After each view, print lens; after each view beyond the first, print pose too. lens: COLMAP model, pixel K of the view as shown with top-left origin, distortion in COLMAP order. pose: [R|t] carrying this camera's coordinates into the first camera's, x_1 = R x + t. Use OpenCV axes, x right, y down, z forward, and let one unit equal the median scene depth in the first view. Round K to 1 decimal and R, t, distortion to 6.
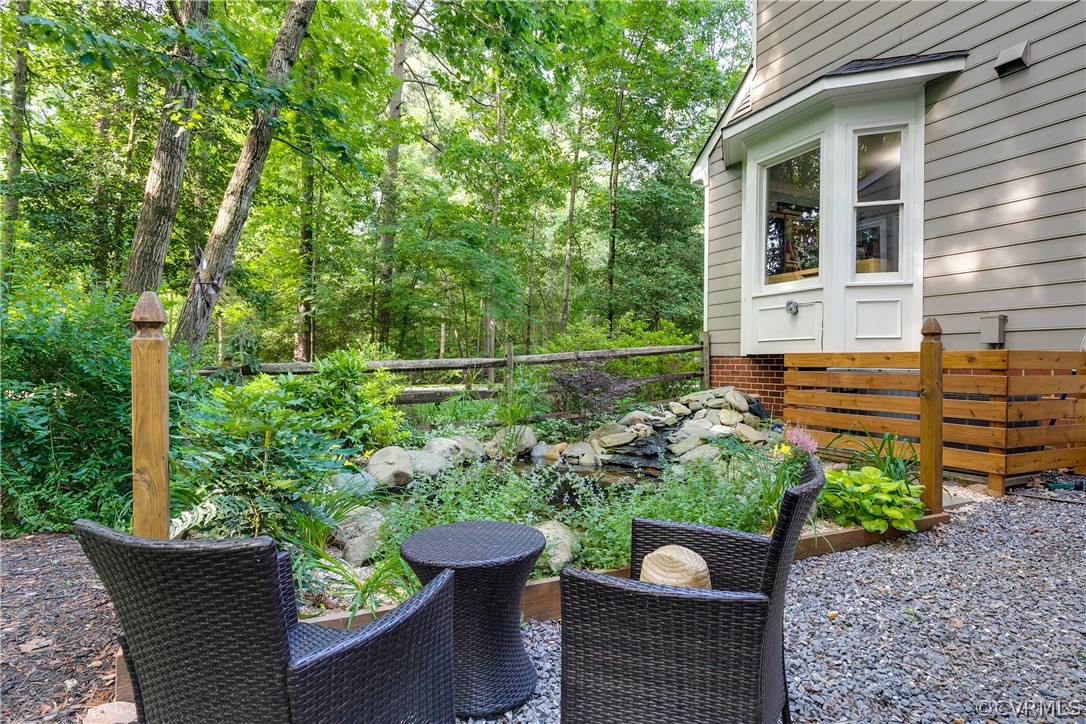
lens RADIAL K [[601.0, 0, 543.0], [0, 601.0, 362.0], [0, 0, 1]] dist [-0.000926, -0.000187]
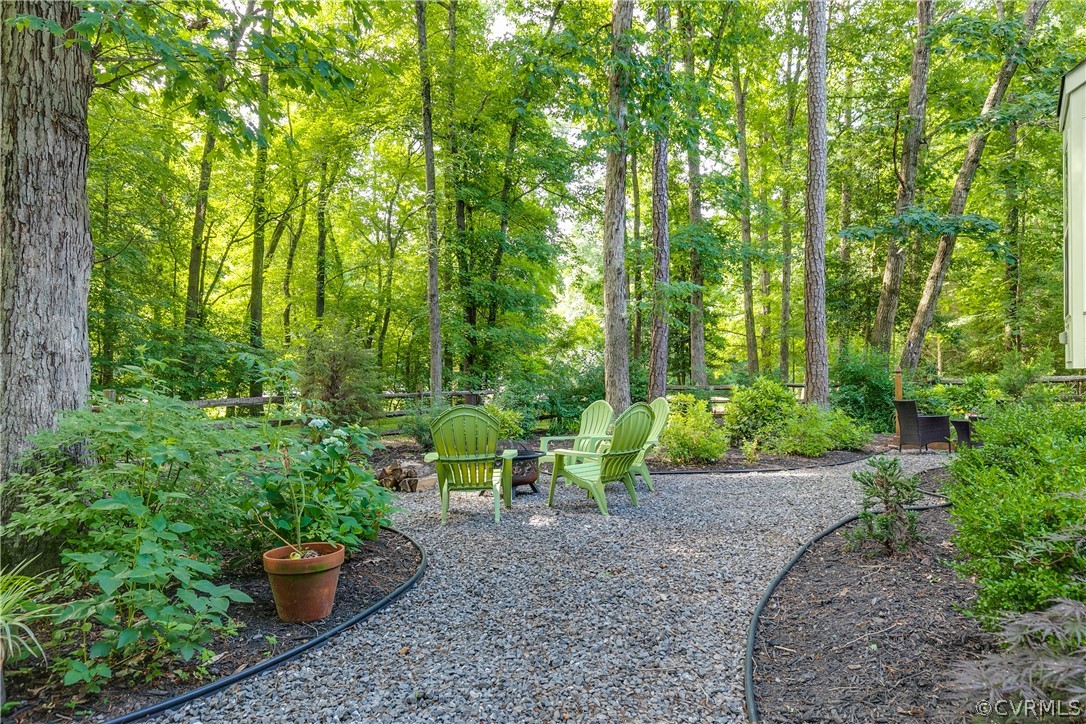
lens RADIAL K [[729.6, 0, 543.0], [0, 729.6, 362.0], [0, 0, 1]] dist [-0.003025, -0.001377]
pose [[0.544606, -0.011359, -0.838615, 0.609587], [0.001955, 0.999923, -0.012274, -0.018871], [0.838690, 0.005045, 0.544586, -1.041112]]
